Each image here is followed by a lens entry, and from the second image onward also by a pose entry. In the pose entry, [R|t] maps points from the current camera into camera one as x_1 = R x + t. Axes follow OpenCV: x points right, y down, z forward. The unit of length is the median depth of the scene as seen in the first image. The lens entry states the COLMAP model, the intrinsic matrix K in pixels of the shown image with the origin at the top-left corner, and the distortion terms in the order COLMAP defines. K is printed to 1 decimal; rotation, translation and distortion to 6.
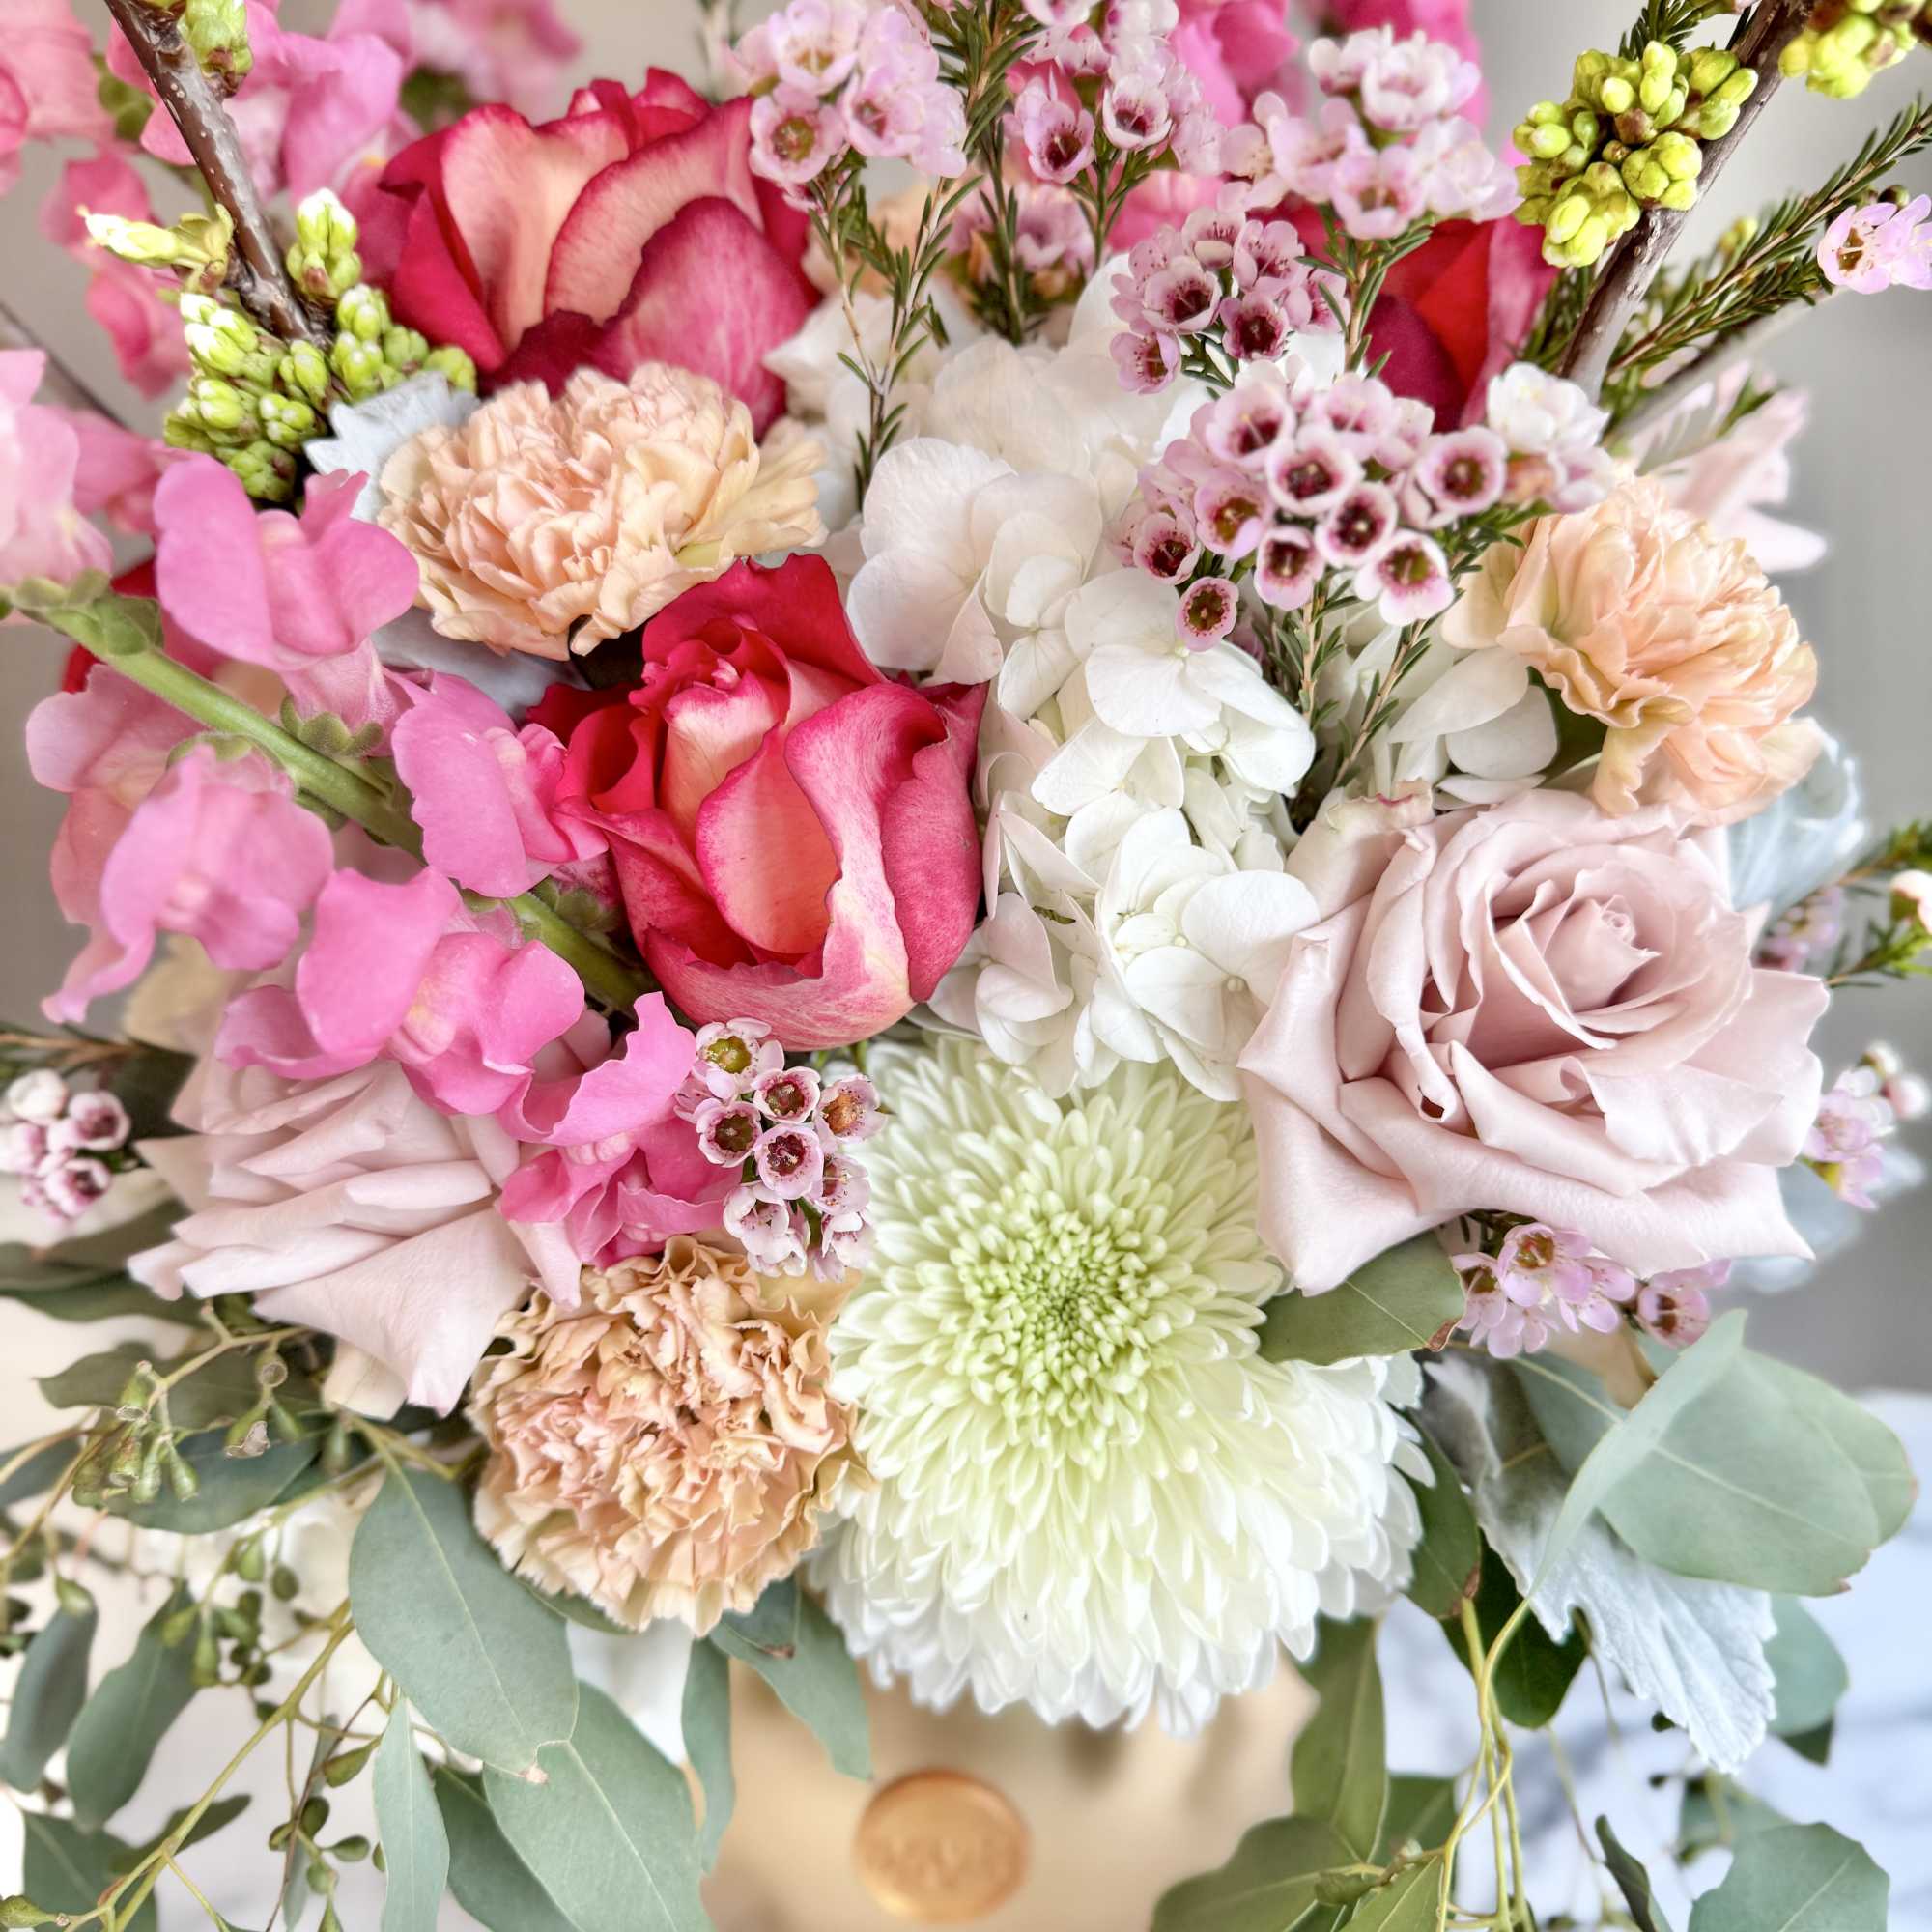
lens RADIAL K [[1842.1, 0, 918.3], [0, 1842.1, 968.6], [0, 0, 1]] dist [0.131242, -0.375086]
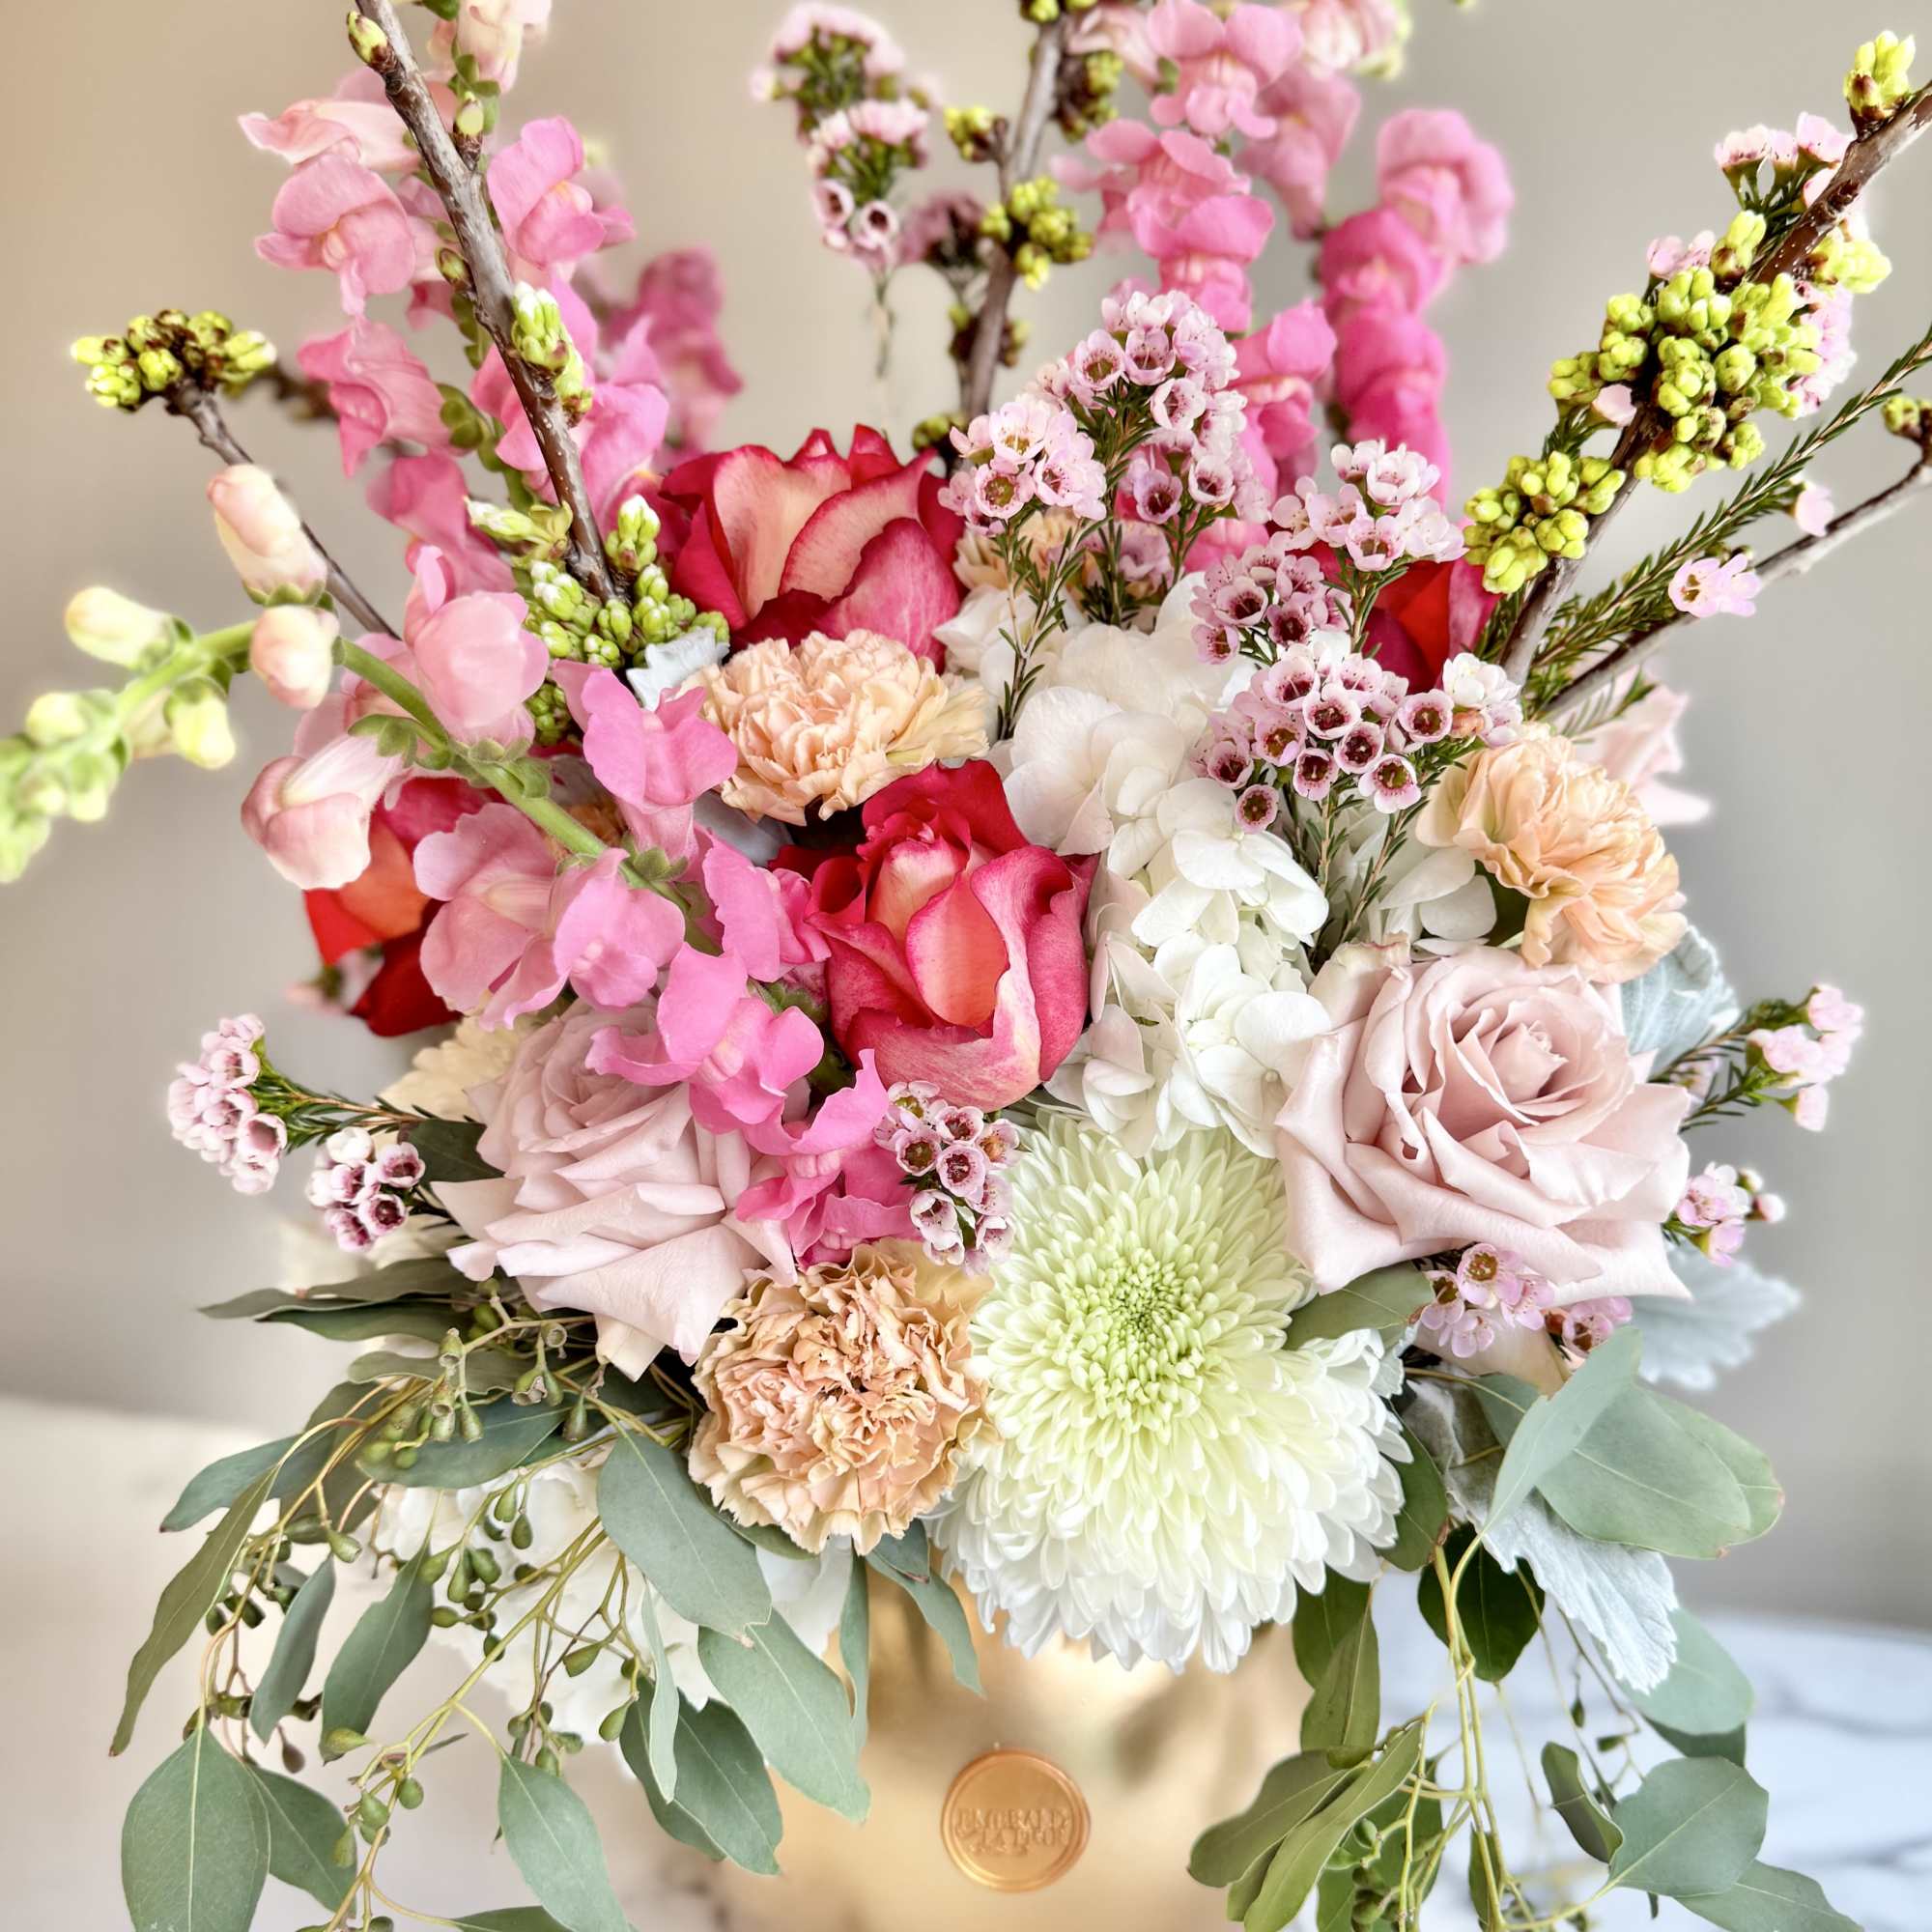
lens RADIAL K [[1959.6, 0, 992.3], [0, 1959.6, 965.3], [0, 0, 1]] dist [0.128906, -0.304875]
pose [[0.997778, 0.041306, 0.052277, -0.119725], [-0.032332, 0.986233, -0.162168, 0.175199], [-0.058255, 0.160117, 0.985378, -0.462395]]
